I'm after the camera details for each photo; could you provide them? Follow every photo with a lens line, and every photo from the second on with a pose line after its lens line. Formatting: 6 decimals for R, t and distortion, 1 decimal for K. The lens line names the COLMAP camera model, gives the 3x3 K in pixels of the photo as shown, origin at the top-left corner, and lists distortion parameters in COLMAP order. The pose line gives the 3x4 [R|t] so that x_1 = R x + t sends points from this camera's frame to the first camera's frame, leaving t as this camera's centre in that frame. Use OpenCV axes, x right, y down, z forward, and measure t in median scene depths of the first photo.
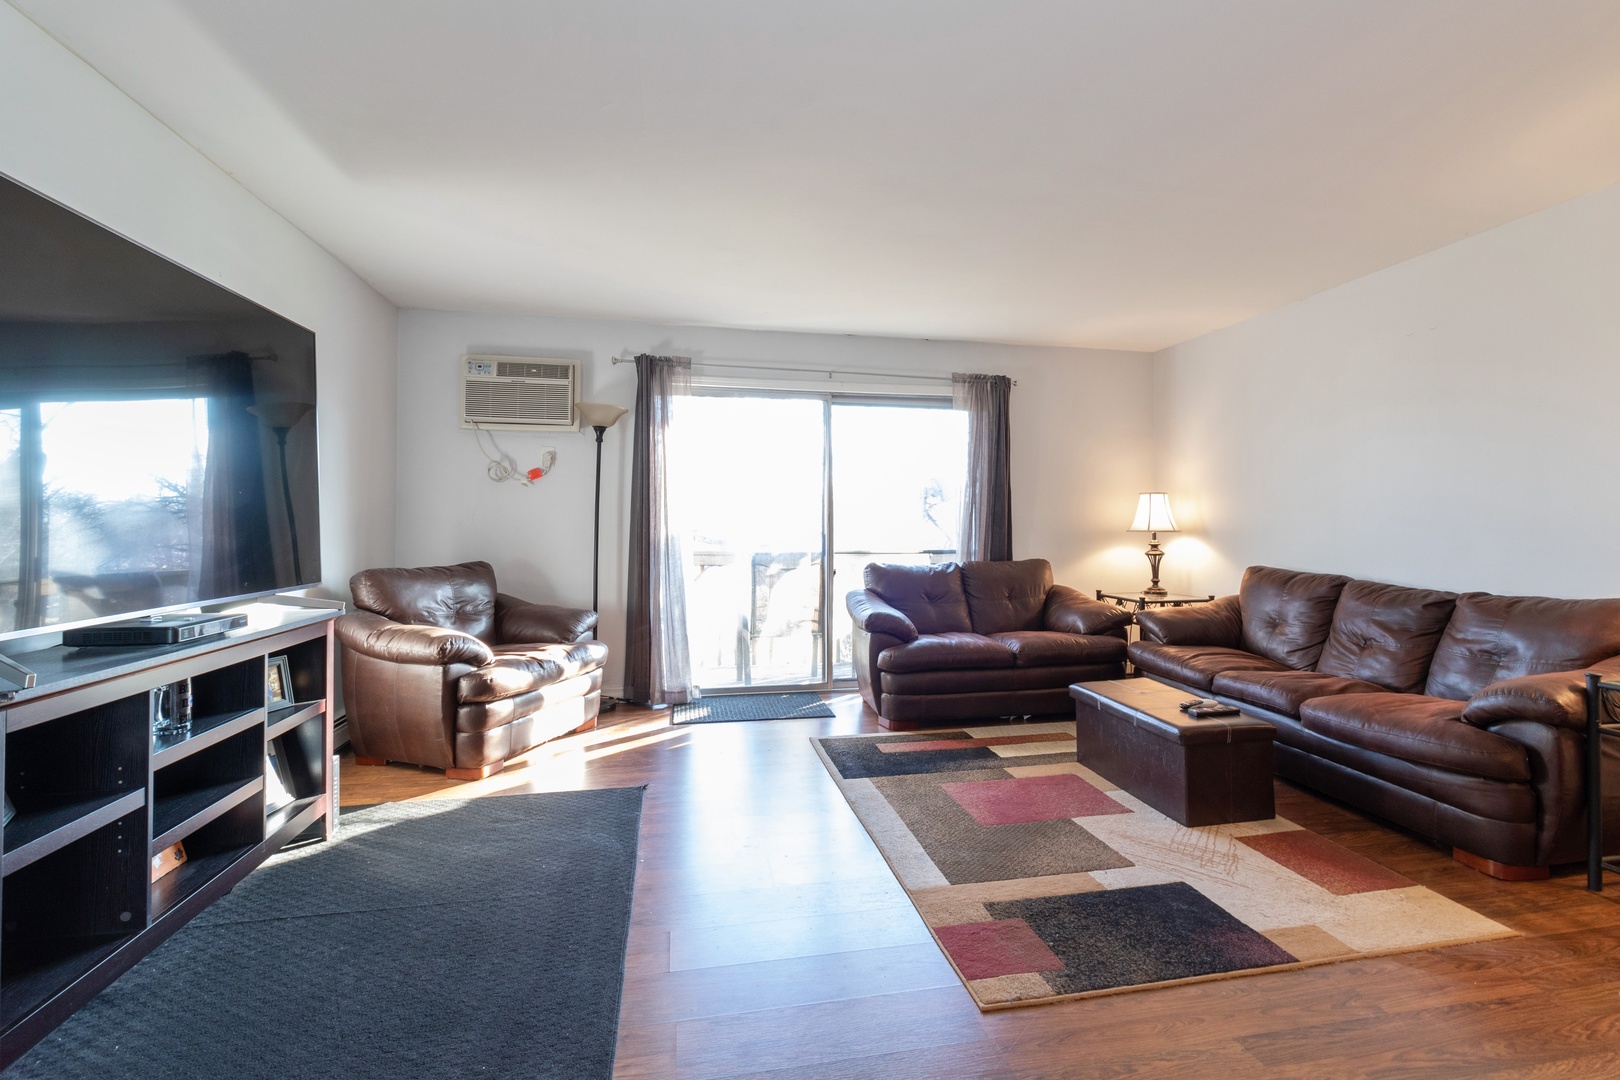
lens RADIAL K [[752.1, 0, 829.1], [0, 752.1, 528.9], [0, 0, 1]] dist [0.000744, 0.000262]
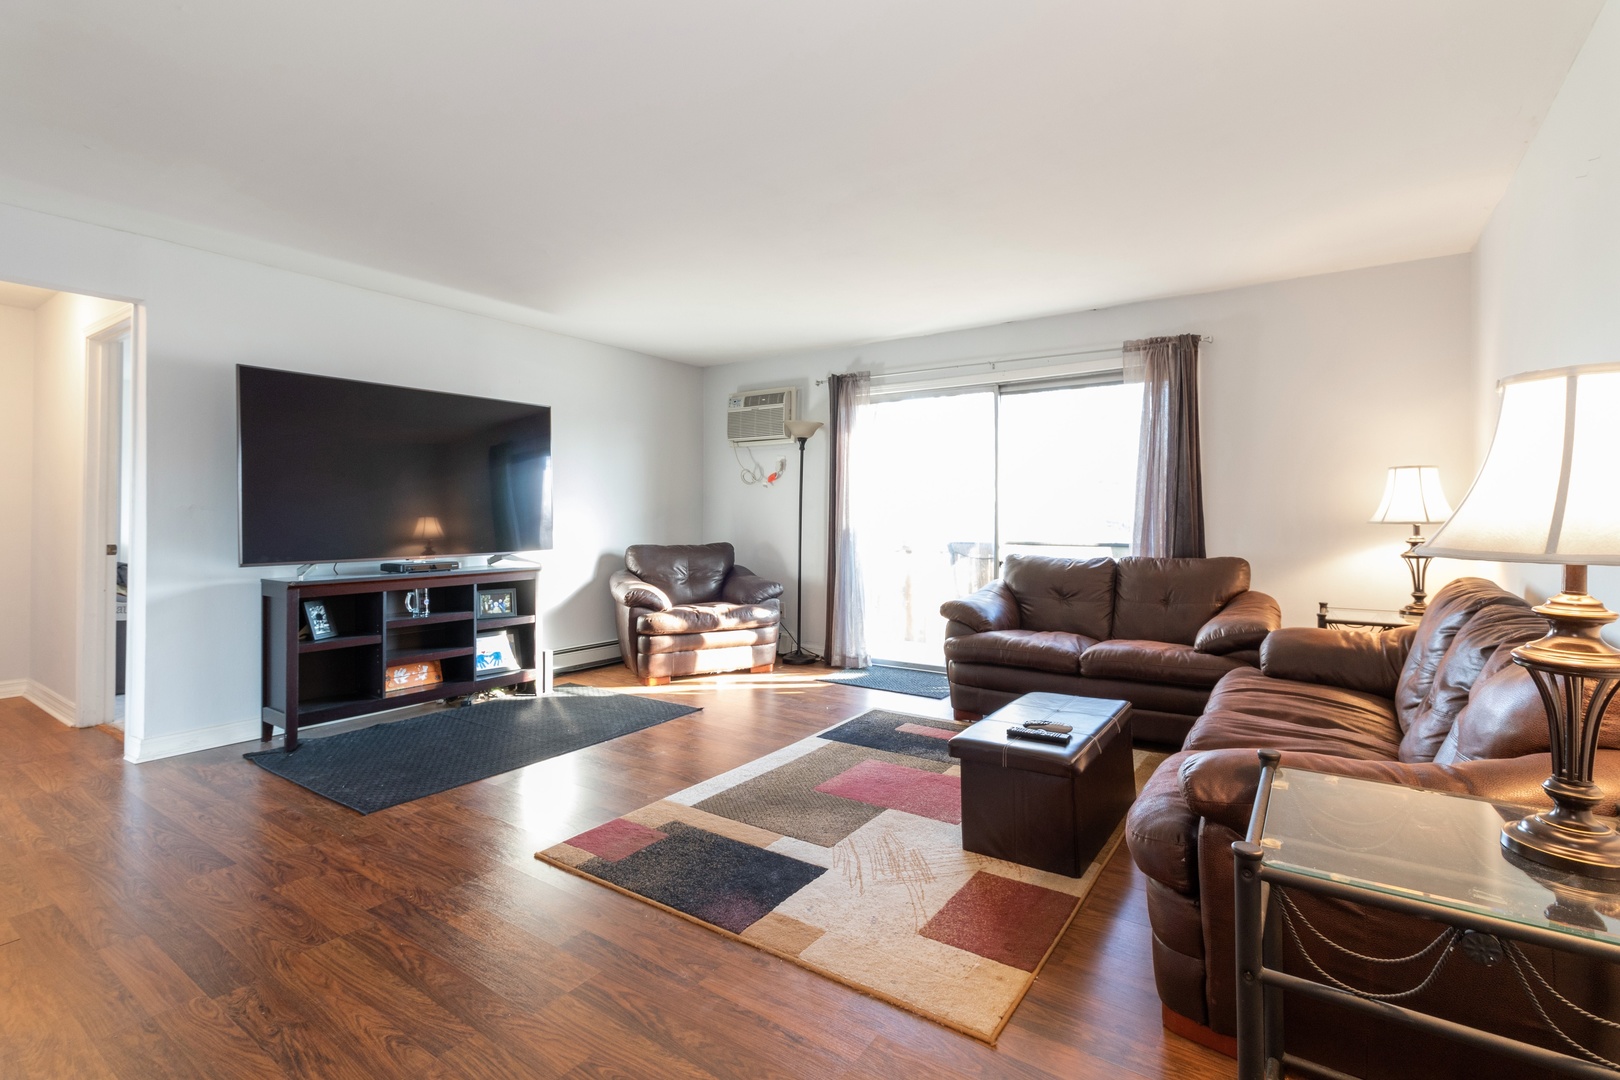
lens RADIAL K [[752.1, 0, 829.1], [0, 752.1, 528.9], [0, 0, 1]] dist [0.000744, 0.000262]
pose [[0.693040, 0.009767, -0.720833, 0.710779], [-0.000035, 0.999909, 0.013515, -0.001187], [0.720899, -0.009341, 0.692977, 0.181093]]
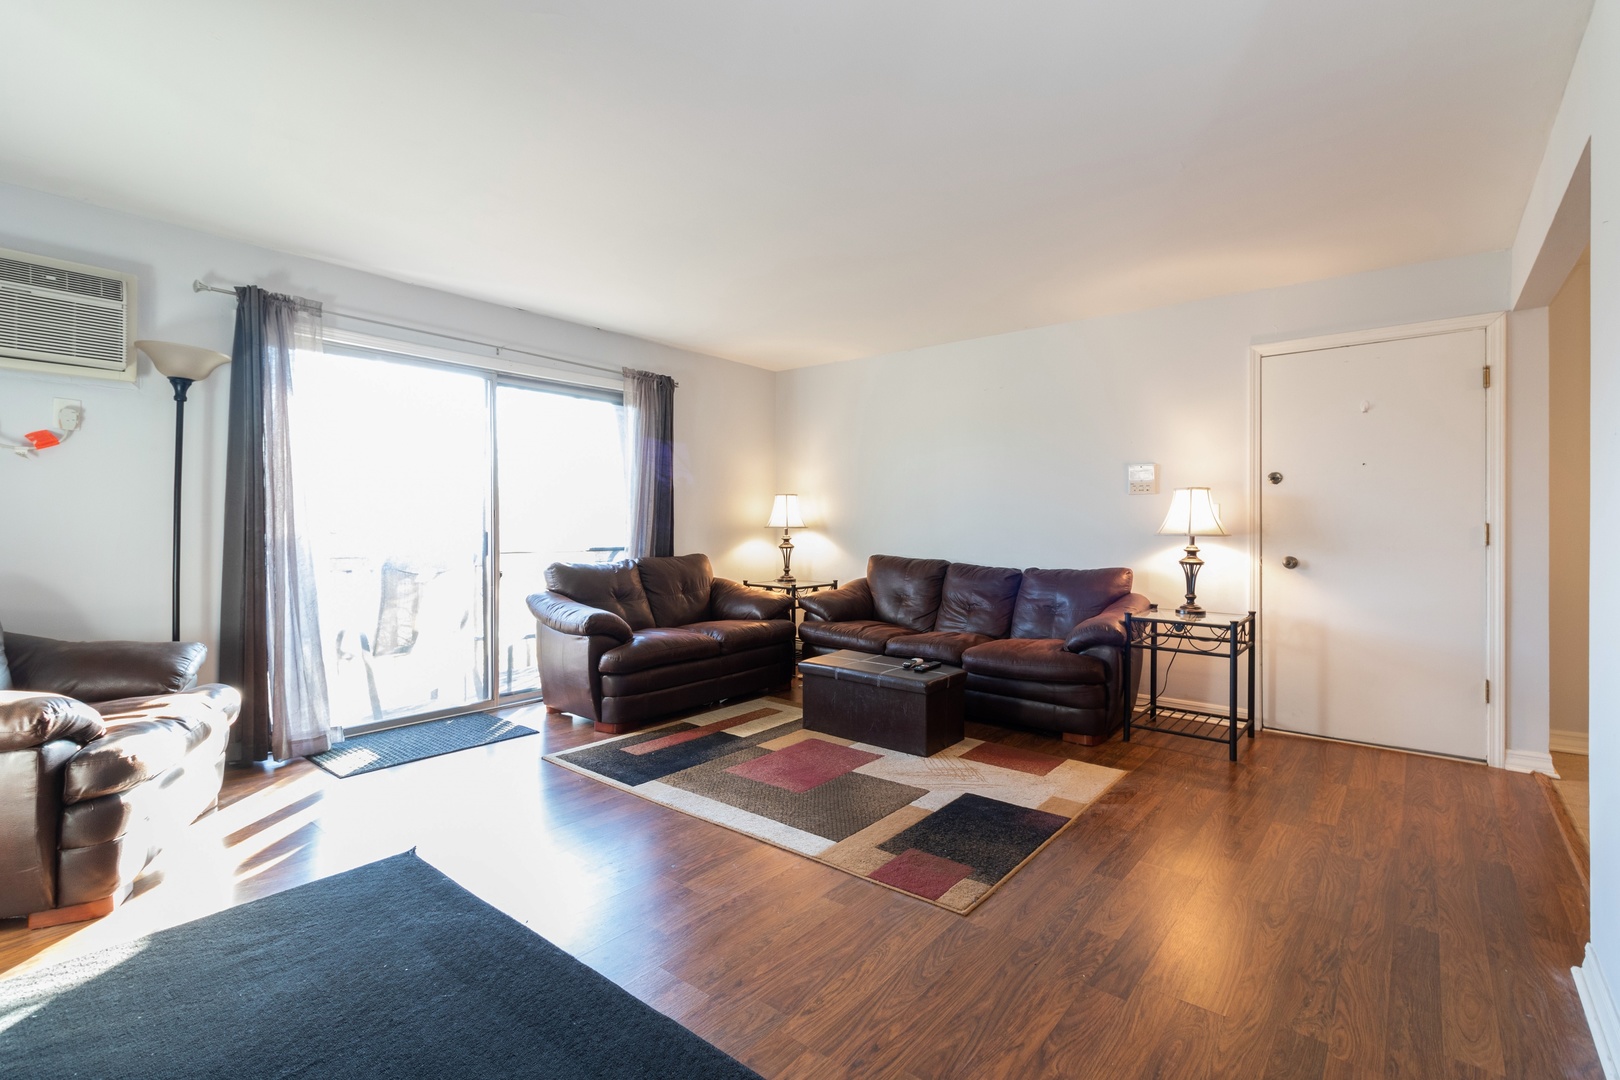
lens RADIAL K [[748.5, 0, 835.6], [0, 748.5, 535.9], [0, 0, 1]] dist [0.001710, 0.000303]
pose [[0.763142, -0.009433, 0.646162, -0.328189], [-0.000692, 0.999881, 0.015415, -0.001923], [-0.646230, -0.012211, 0.763045, 0.088553]]
